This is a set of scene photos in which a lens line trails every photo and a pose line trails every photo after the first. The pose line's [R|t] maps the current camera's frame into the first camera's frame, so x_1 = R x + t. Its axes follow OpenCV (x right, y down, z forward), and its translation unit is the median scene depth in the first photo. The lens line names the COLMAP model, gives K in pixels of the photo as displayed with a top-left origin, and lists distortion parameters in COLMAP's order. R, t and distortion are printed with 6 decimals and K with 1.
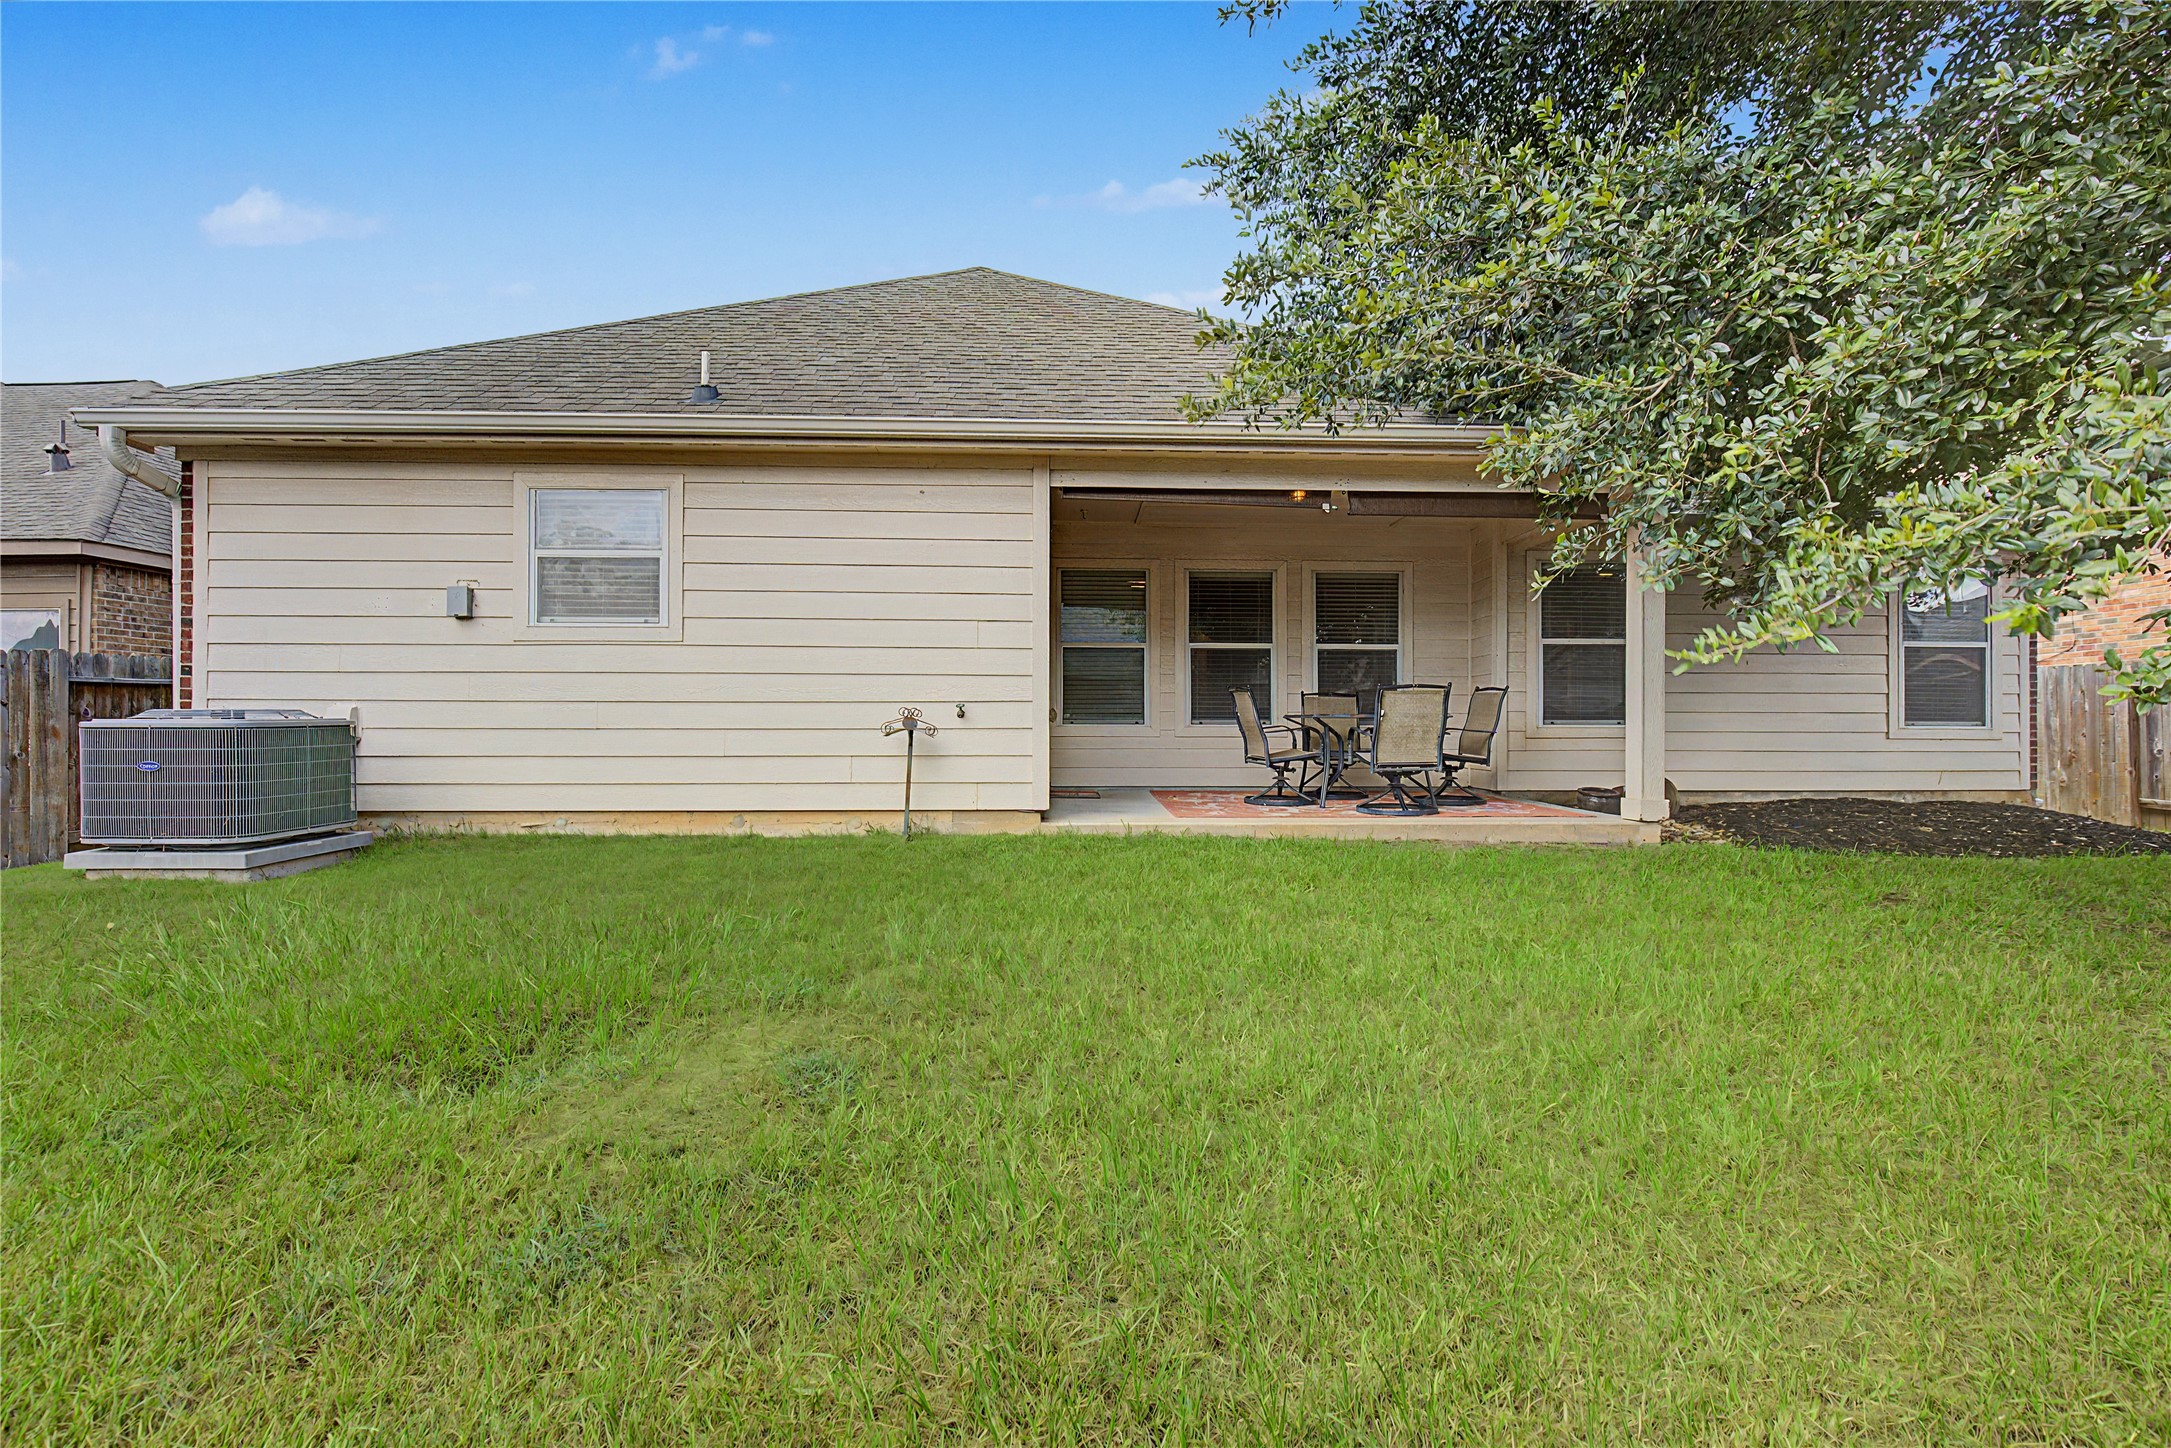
lens RADIAL K [[981.4, 0, 1095.5], [0, 981.4, 724.2], [0, 0, 1]] dist [0.000381, -0.000131]
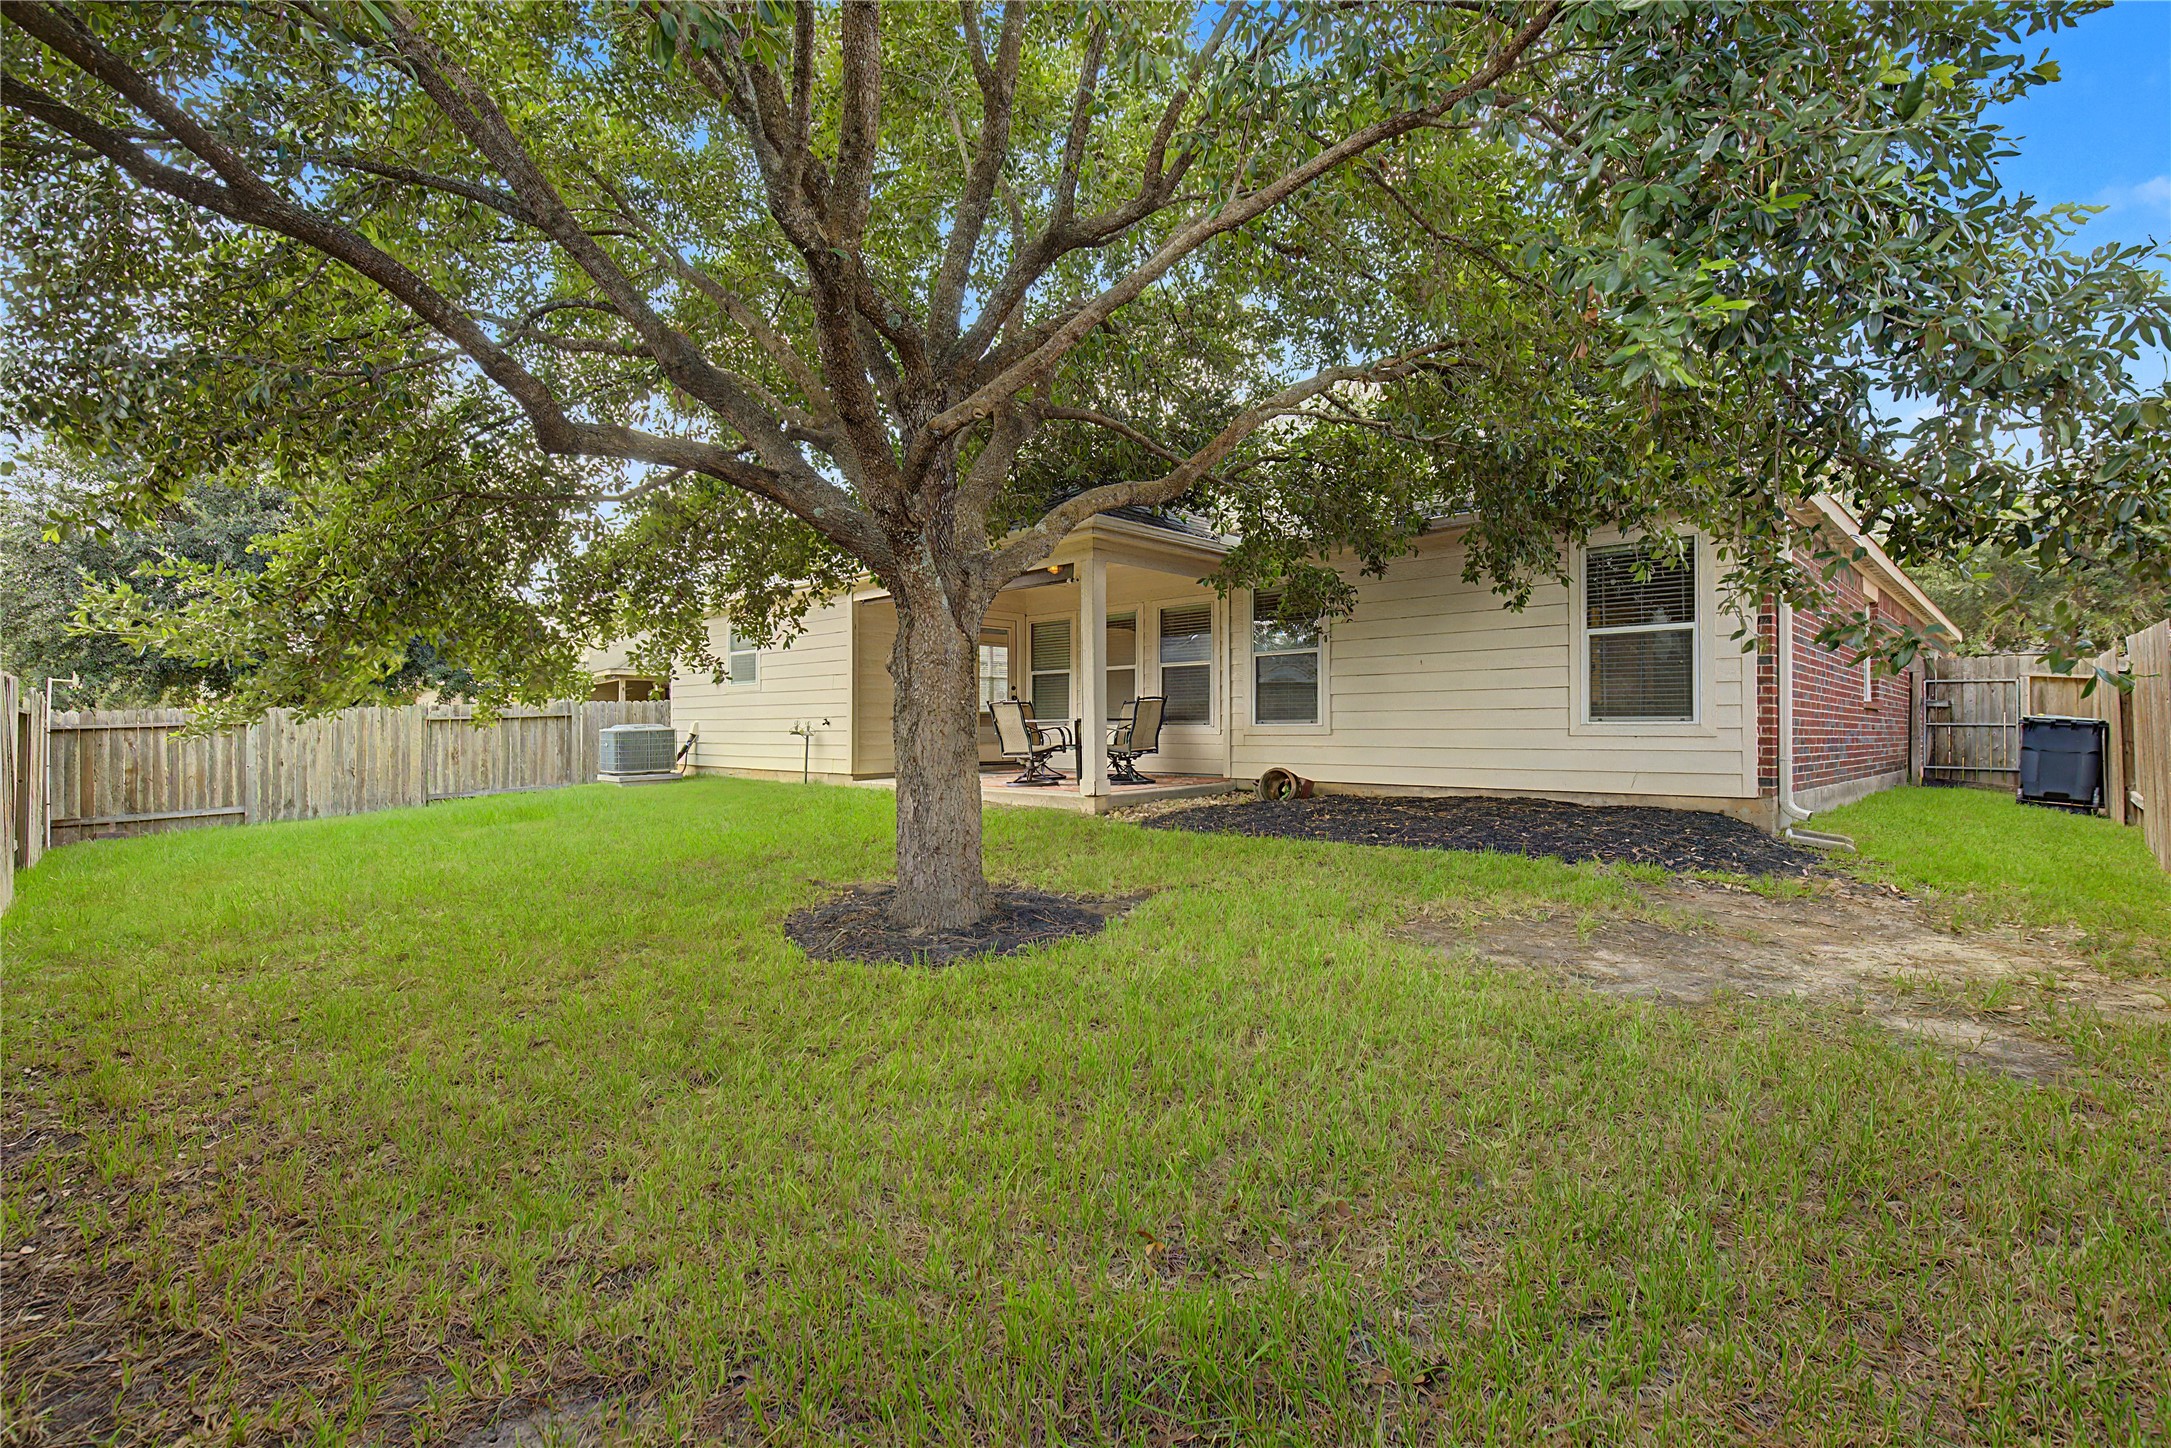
lens RADIAL K [[981.4, 0, 1095.5], [0, 981.4, 724.2], [0, 0, 1]] dist [0.000381, -0.000131]
pose [[0.676273, -0.010007, -0.736583, 1.181071], [0.010383, 0.999938, -0.004053, 0.003750], [0.736578, -0.004907, 0.676335, 0.048493]]
